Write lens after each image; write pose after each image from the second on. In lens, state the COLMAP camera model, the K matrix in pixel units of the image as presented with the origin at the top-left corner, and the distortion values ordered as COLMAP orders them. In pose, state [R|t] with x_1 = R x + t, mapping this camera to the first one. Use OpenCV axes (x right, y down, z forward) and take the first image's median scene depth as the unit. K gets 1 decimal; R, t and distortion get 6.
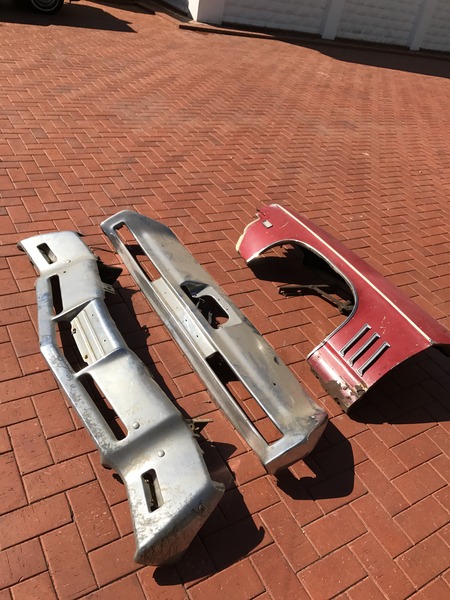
lens RADIAL K [[489.6, 0, 224.9], [0, 489.6, 299.4], [0, 0, 1]] dist [0.028053, -0.015805]
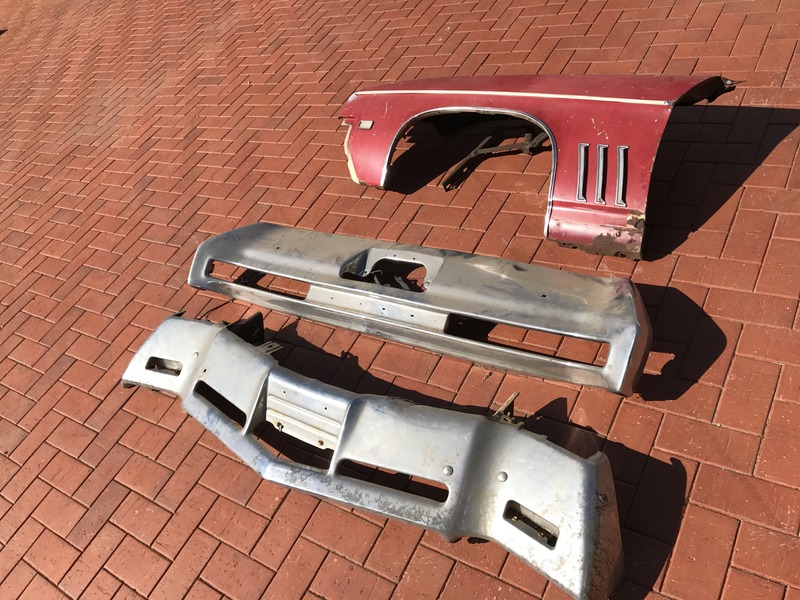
lens RADIAL K [[652.8, 0, 400.4], [0, 652.8, 300.8], [0, 0, 1]] dist [0.028053, -0.015805]
pose [[0.754275, -0.656559, -0.000597, -0.051669], [0.651754, 0.748644, 0.121444, -0.062475], [-0.079288, -0.091991, 0.992598, 0.066211]]
